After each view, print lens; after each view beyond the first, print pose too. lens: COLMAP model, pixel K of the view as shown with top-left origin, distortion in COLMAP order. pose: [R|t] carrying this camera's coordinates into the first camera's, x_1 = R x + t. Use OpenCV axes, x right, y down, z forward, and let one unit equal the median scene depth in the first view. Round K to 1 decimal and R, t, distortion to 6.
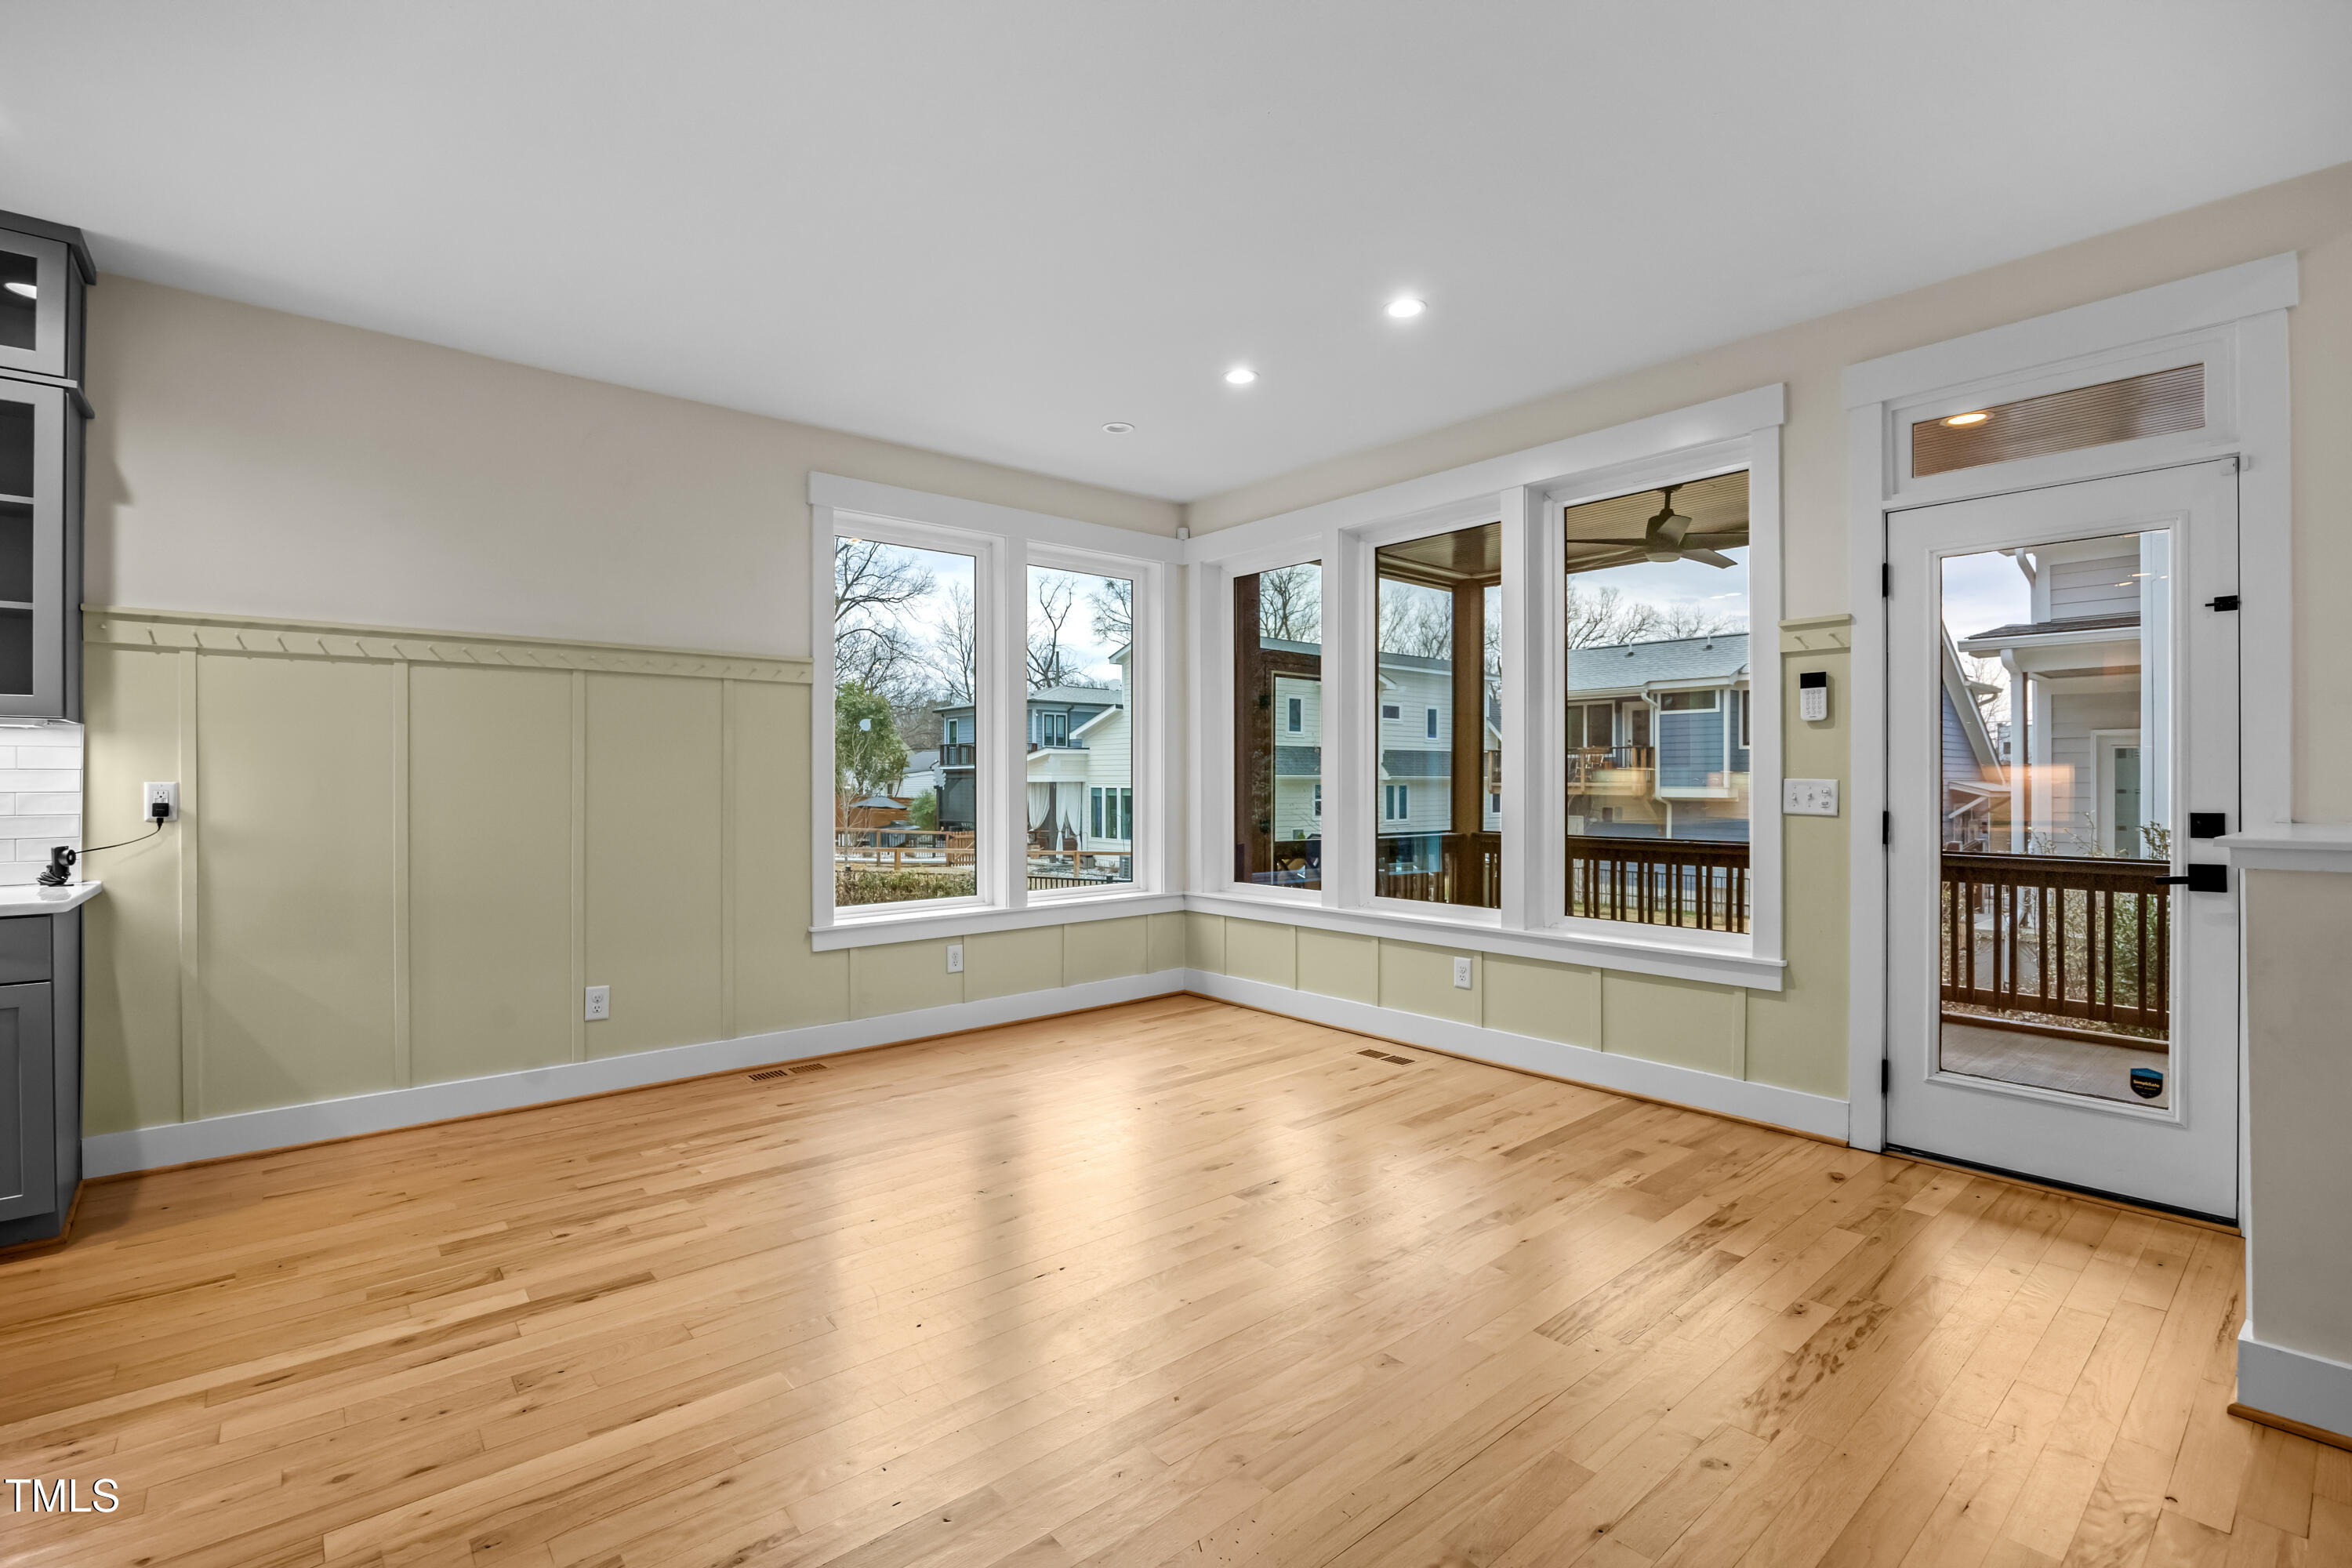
lens RADIAL K [[1035.6, 0, 1184.4], [0, 1035.6, 785.4], [0, 0, 1]] dist [-0.020270, 0.000122]
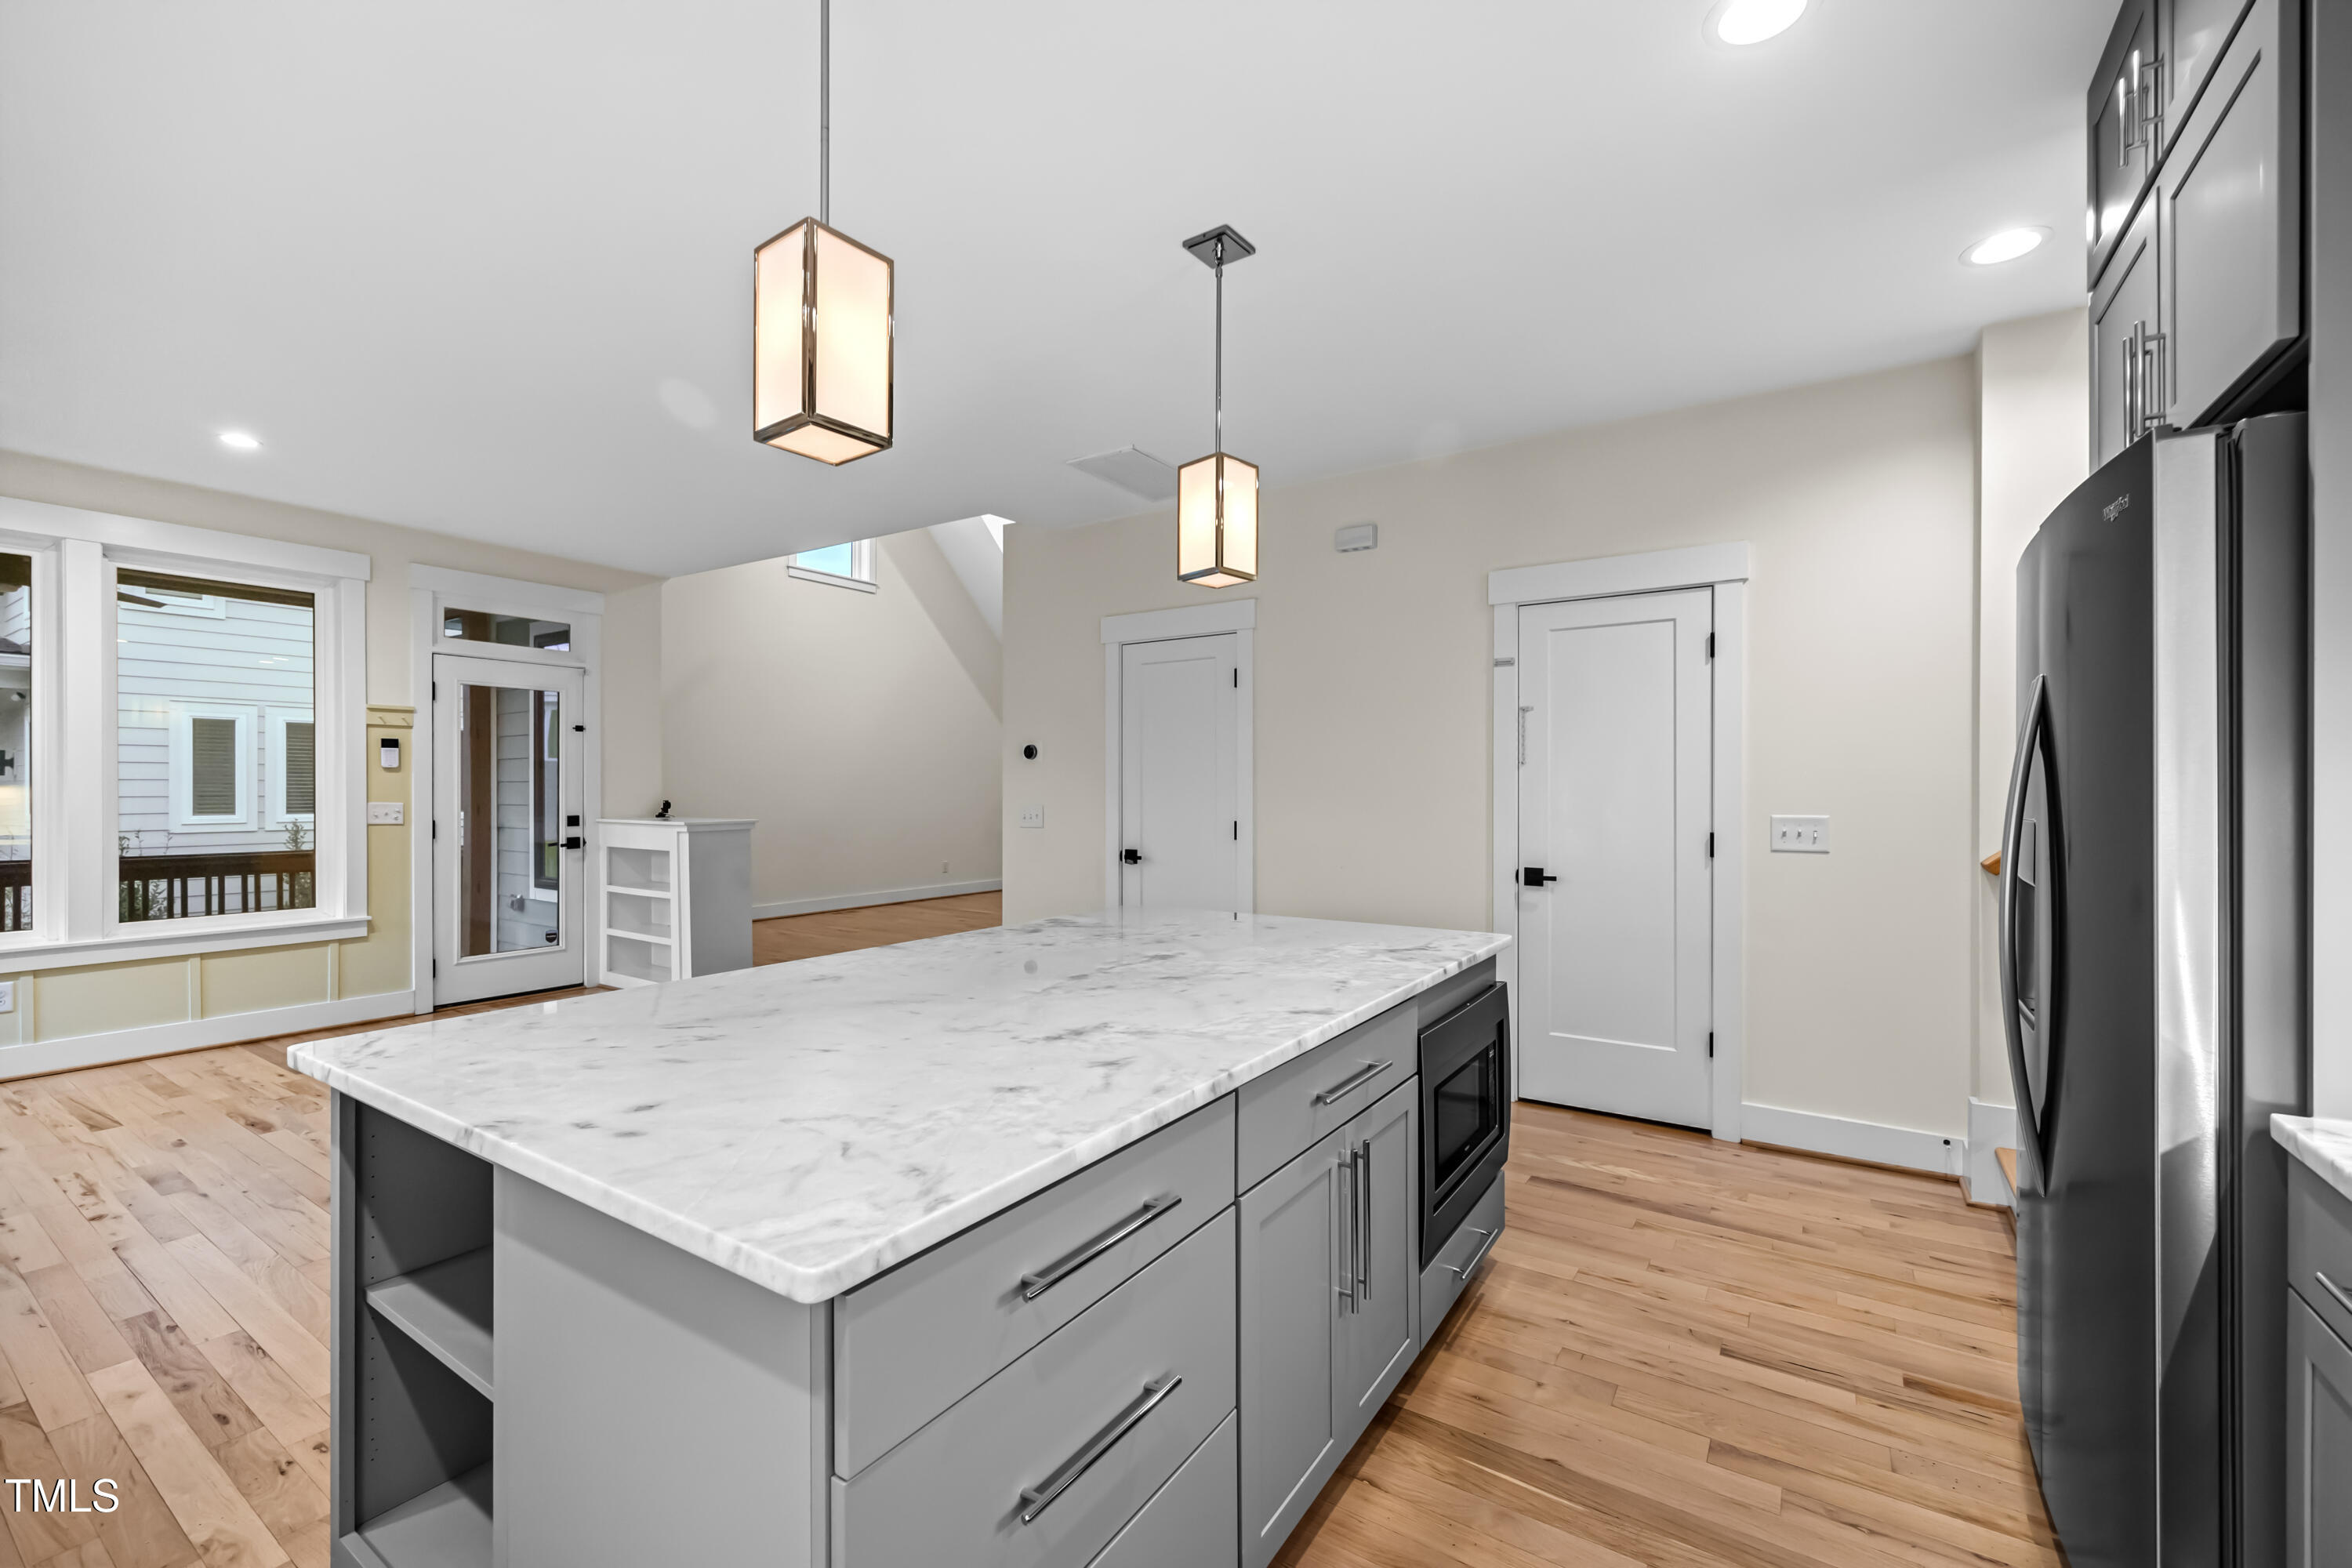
lens RADIAL K [[1001.1, 0, 1174.9], [0, 1001.1, 777.5], [0, 0, 1]] dist [0.000130, -0.000316]
pose [[-0.261901, 0.008659, 0.965056, -1.287130], [0.000301, 0.999960, -0.008891, -0.032491], [-0.965095, -0.002038, -0.261893, 0.200946]]
